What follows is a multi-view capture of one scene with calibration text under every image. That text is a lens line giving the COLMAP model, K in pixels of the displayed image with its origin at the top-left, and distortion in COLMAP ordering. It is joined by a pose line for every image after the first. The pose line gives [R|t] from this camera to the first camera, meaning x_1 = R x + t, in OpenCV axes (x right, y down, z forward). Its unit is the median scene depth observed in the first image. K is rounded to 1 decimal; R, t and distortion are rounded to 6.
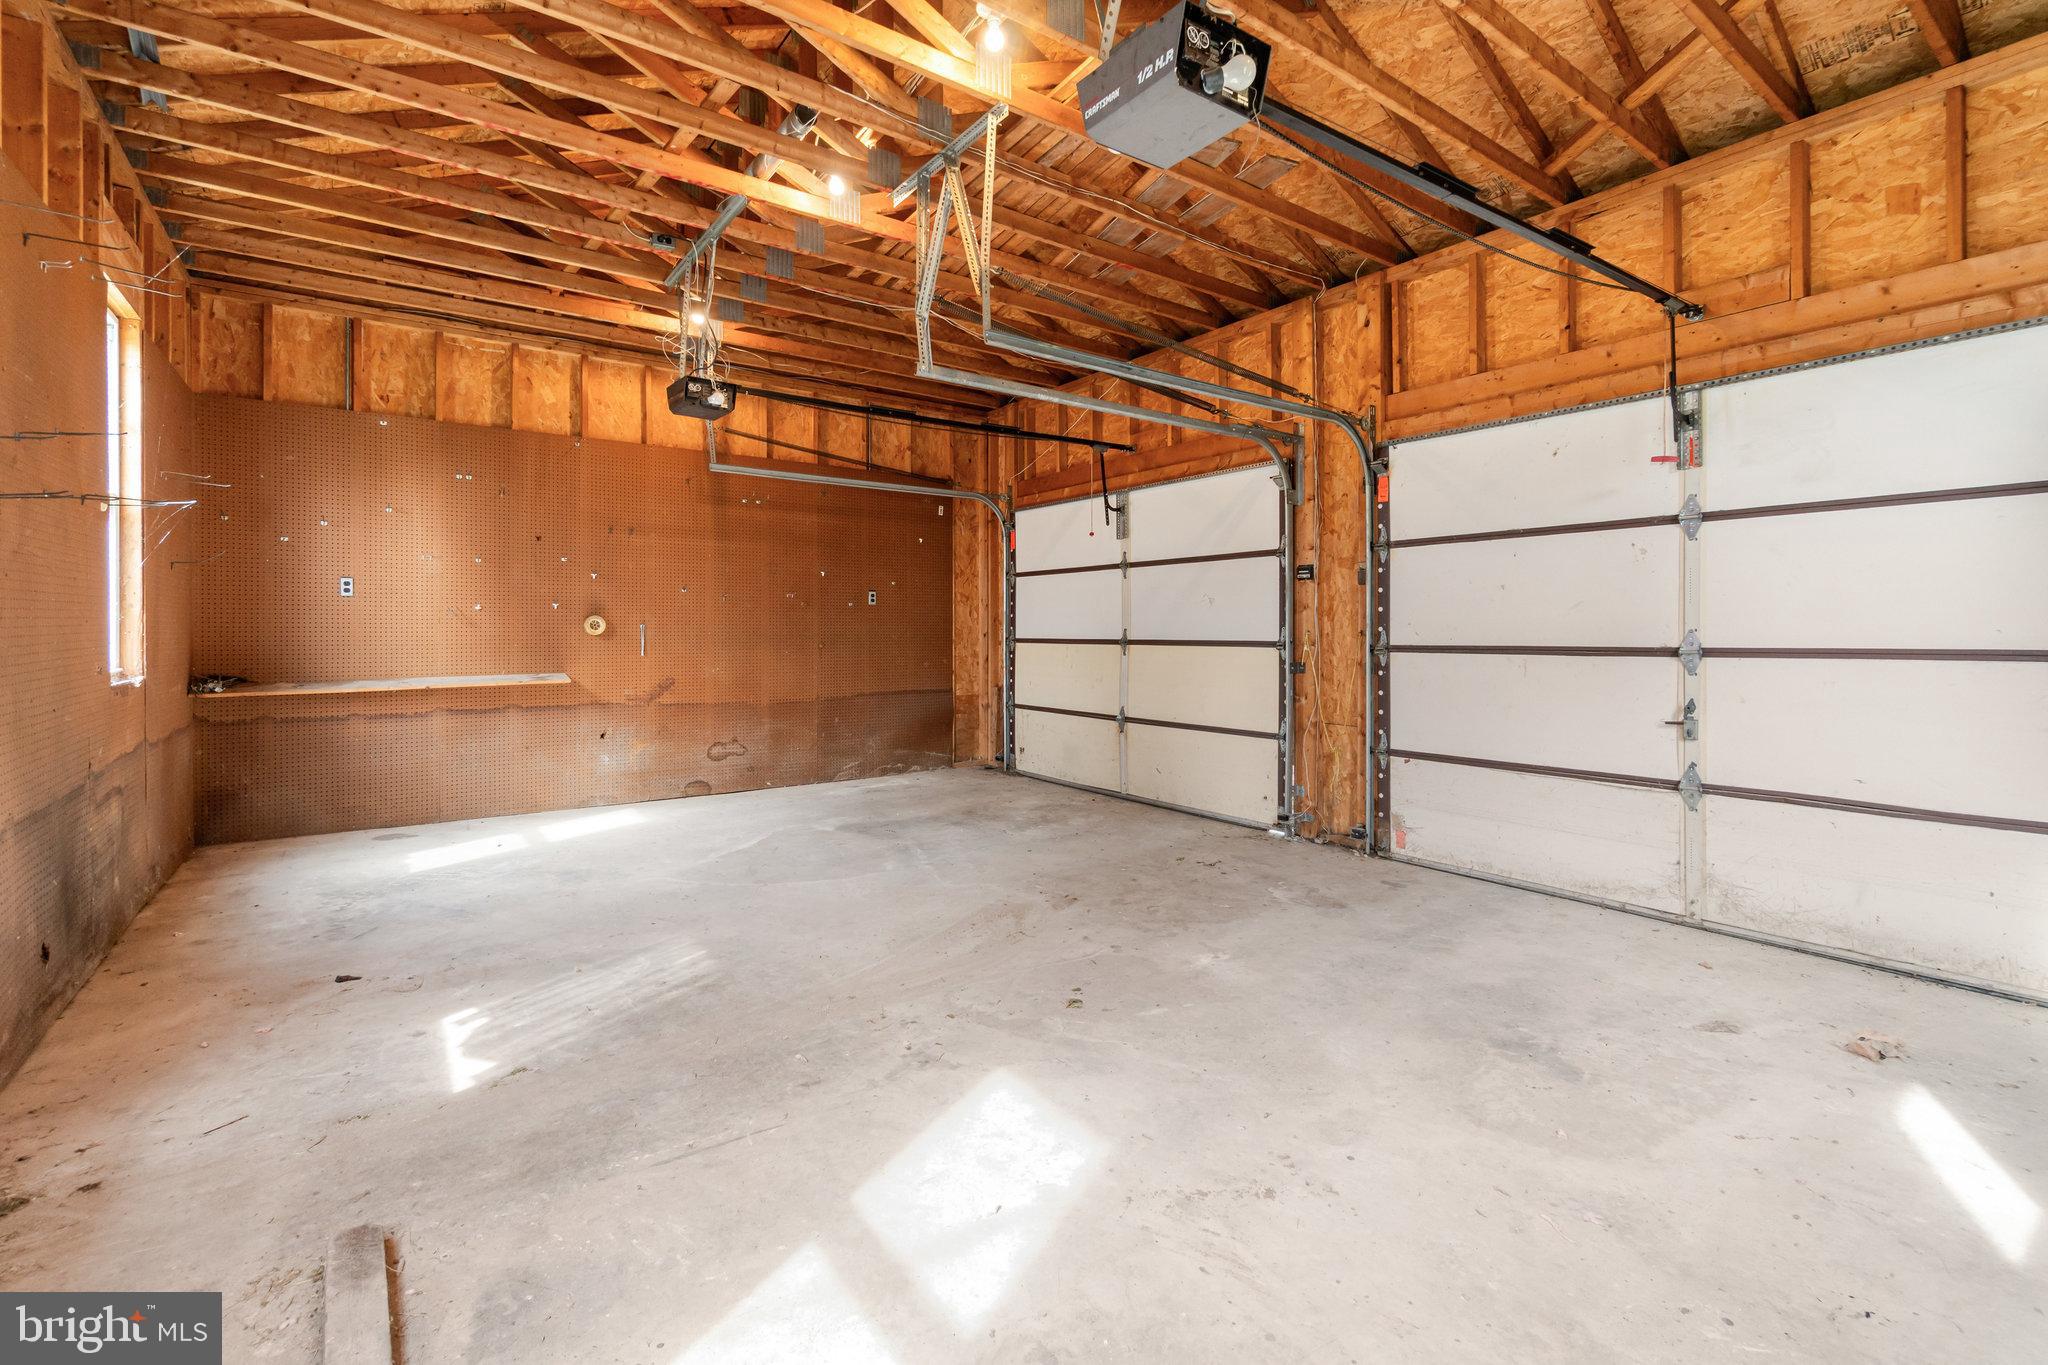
lens RADIAL K [[891.5, 0, 1024.2], [0, 891.5, 643.4], [0, 0, 1]] dist [-0.000365, -0.000028]
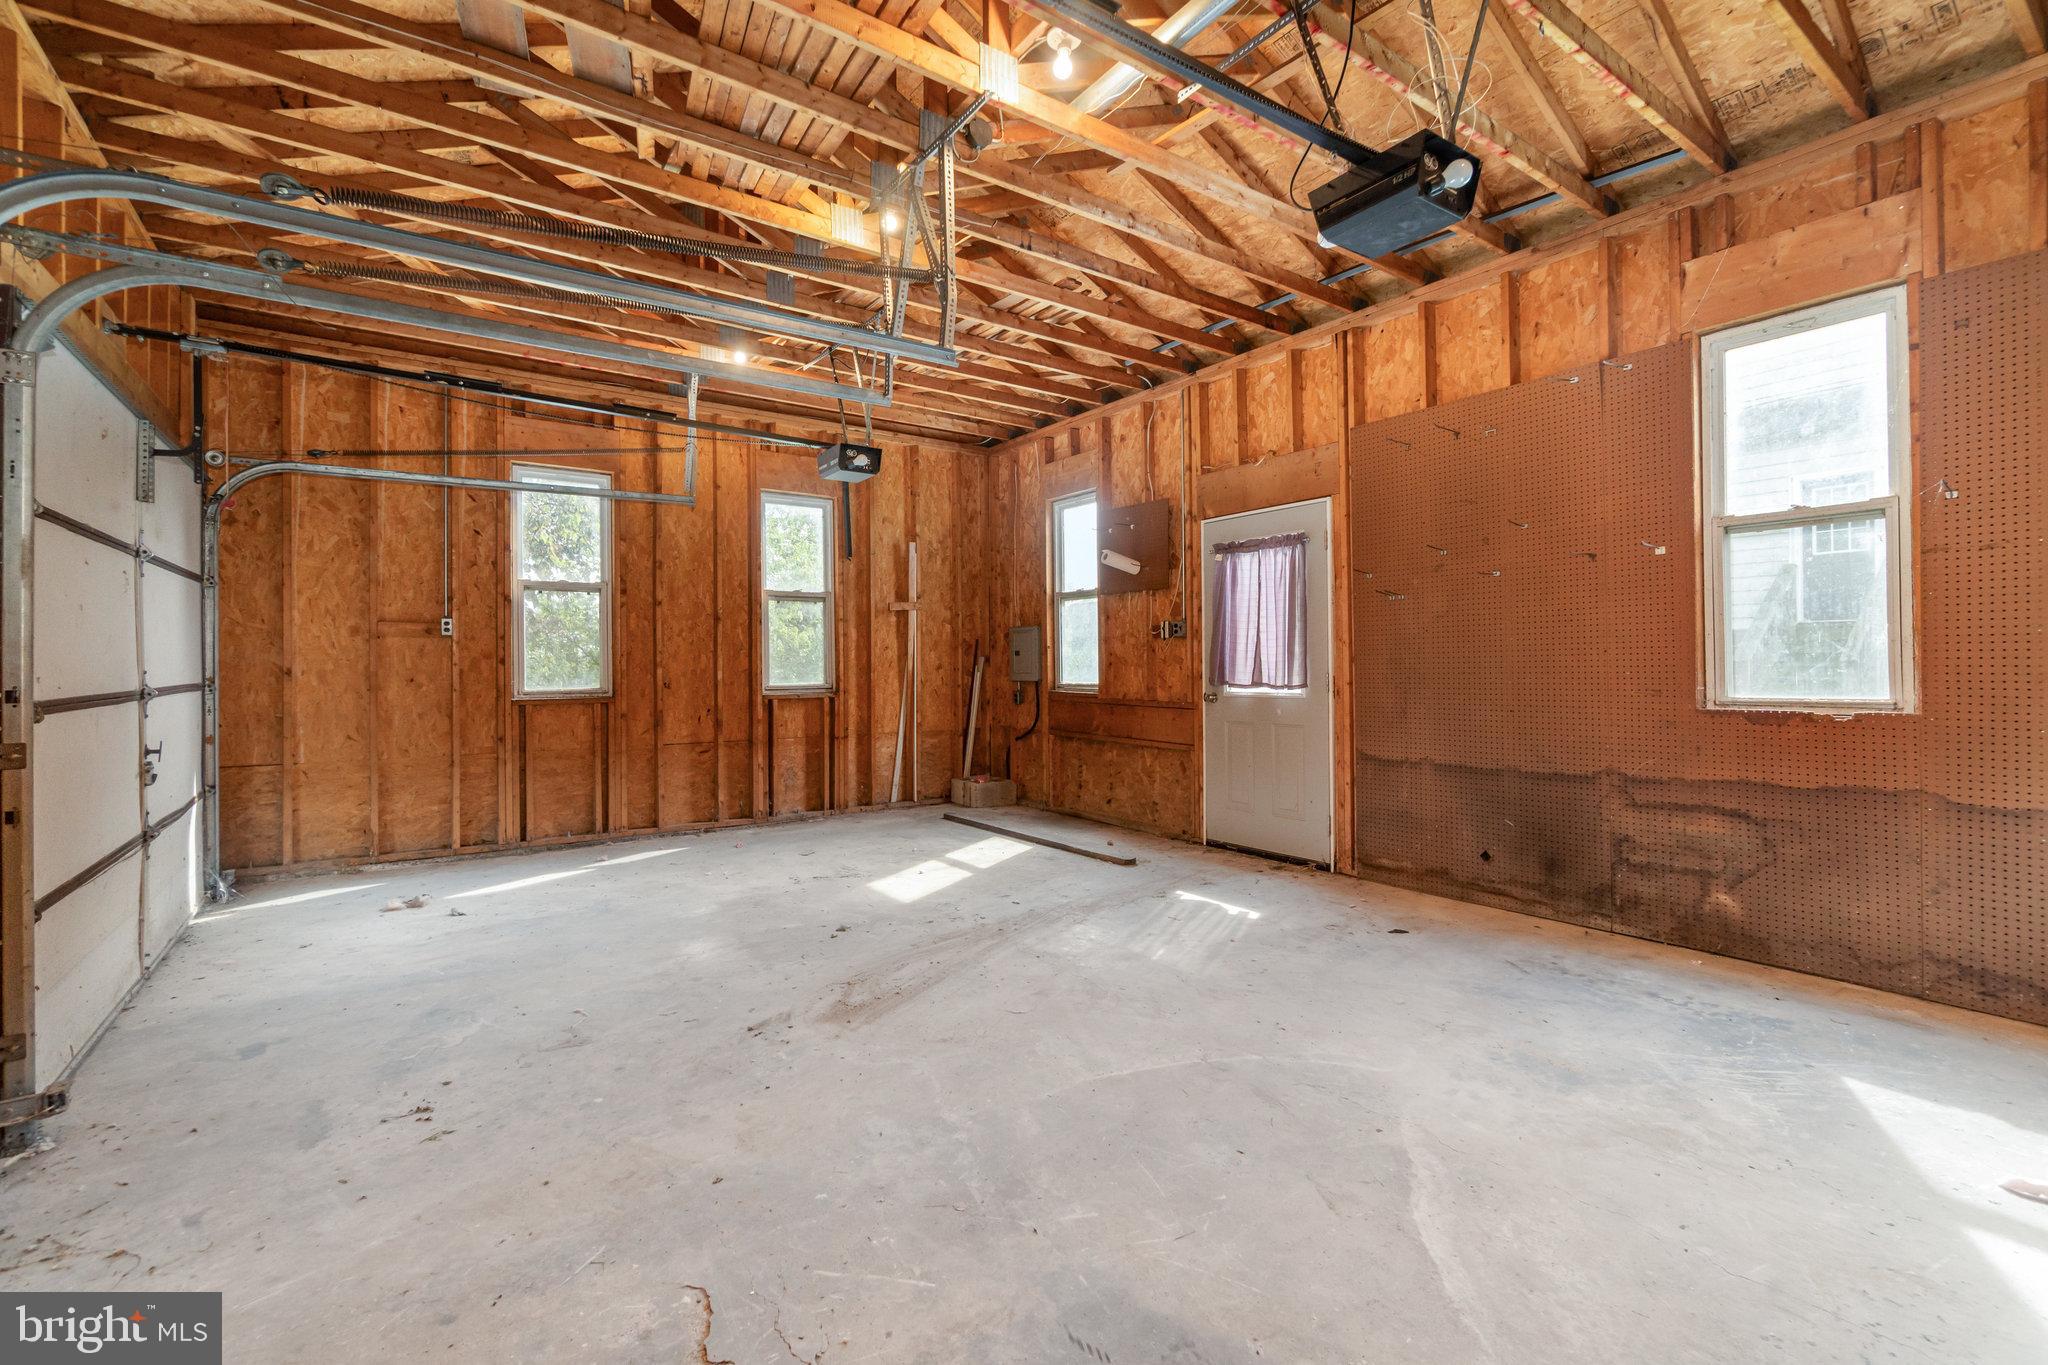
lens RADIAL K [[891.5, 0, 1024.2], [0, 891.5, 643.4], [0, 0, 1]] dist [-0.000365, -0.000028]
pose [[-0.999918, 0.007804, 0.010192, -0.228489], [0.007736, 0.999948, -0.006684, -0.034099], [-0.010243, -0.006605, -0.999926, 2.209133]]
